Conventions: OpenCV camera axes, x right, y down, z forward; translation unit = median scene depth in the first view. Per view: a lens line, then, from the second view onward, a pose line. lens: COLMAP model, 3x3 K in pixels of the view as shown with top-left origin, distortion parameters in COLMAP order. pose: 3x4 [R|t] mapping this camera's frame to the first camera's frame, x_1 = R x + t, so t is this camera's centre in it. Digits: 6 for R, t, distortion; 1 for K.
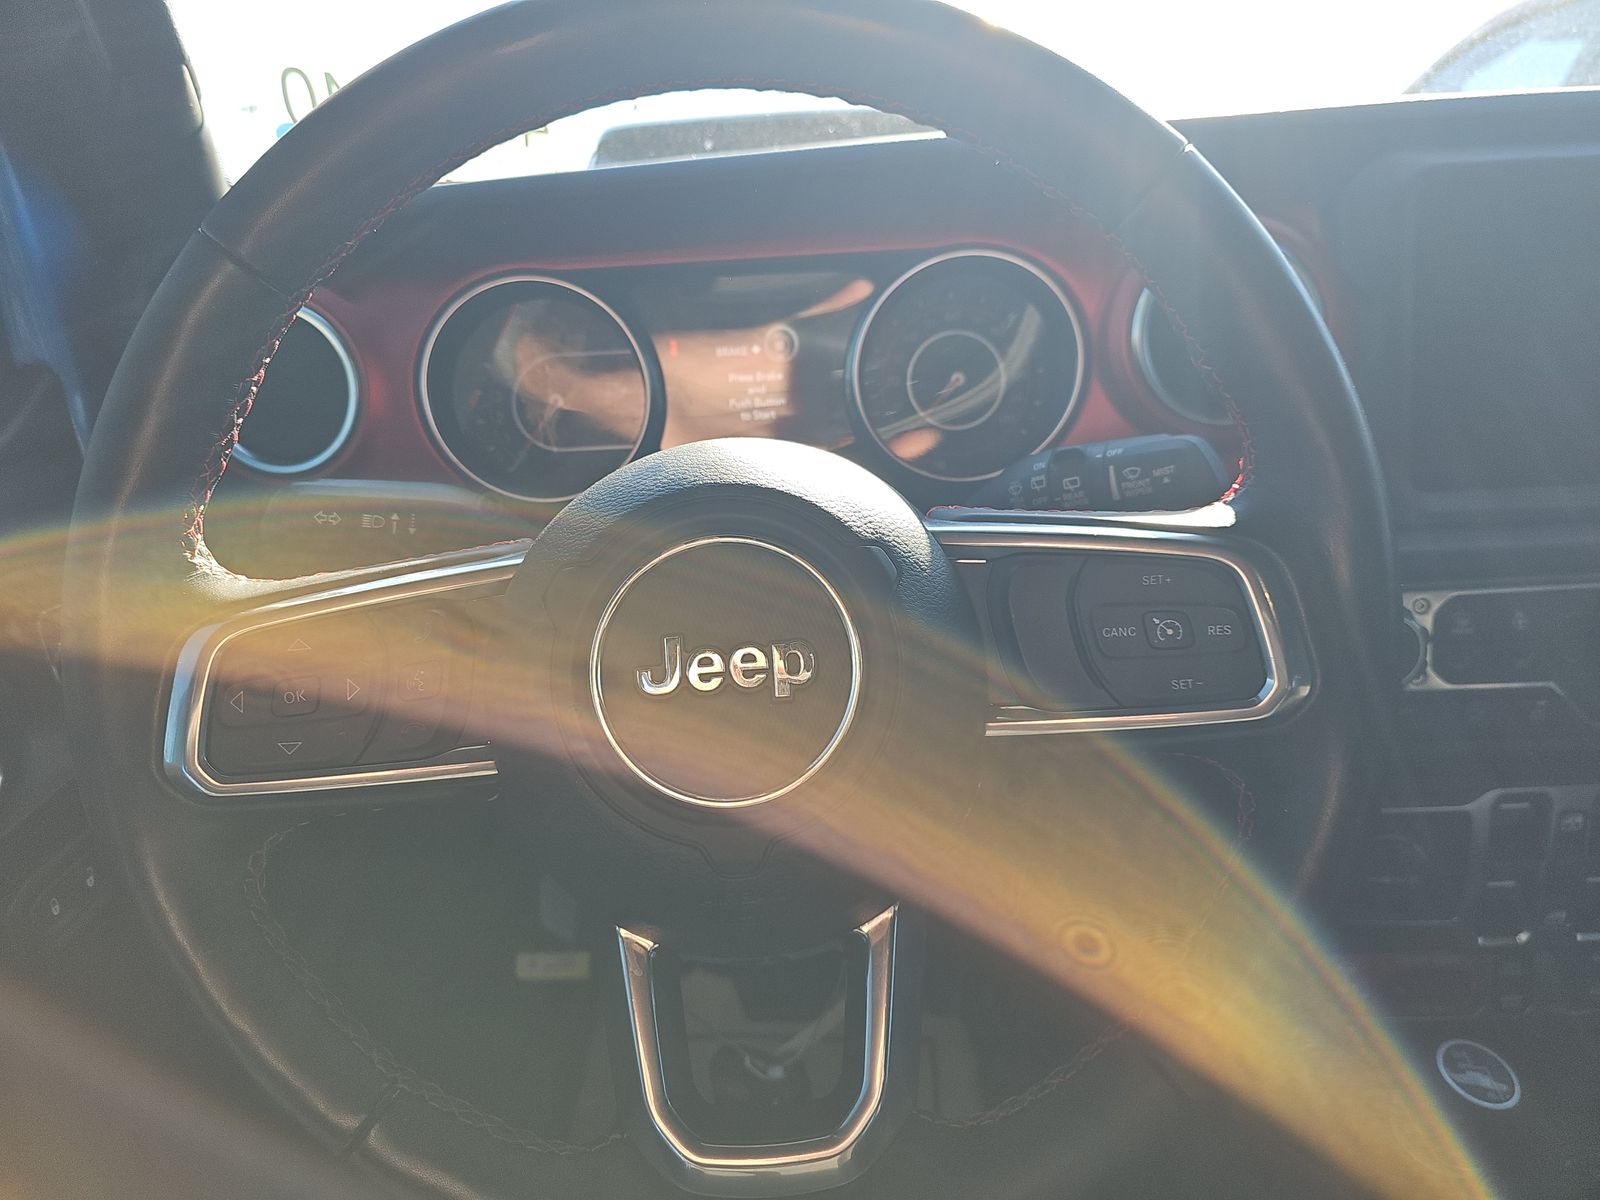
lens RADIAL K [[1056.5, 0, 791.7], [0, 1056.5, 599.7], [0, 0, 1]] dist [0.037106, -0.006073]
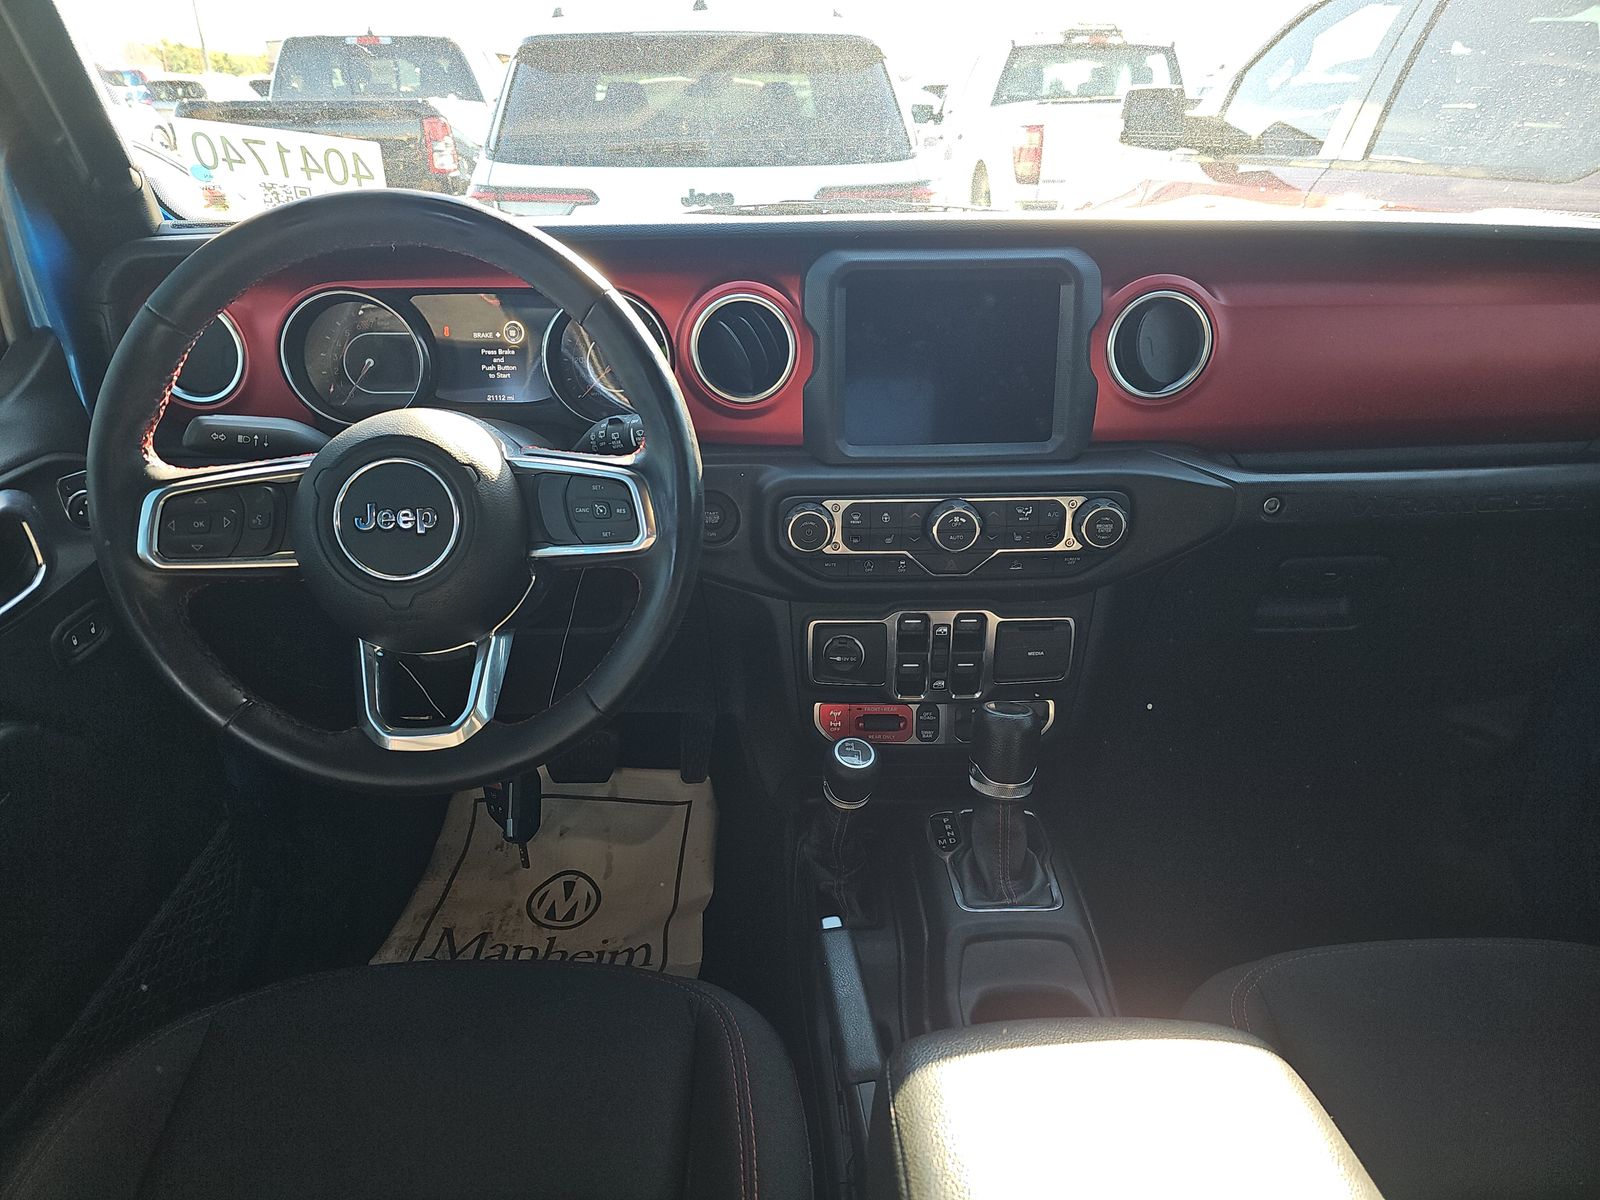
lens RADIAL K [[1056.5, 0, 811.5], [0, 1056.5, 600.9], [0, 0, 1]] dist [0.037106, -0.006073]
pose [[0.998280, 0.037174, 0.045342, 0.589883], [-0.041713, 0.993738, 0.103655, -0.027030], [-0.041205, -0.105368, 0.993579, -1.054135]]
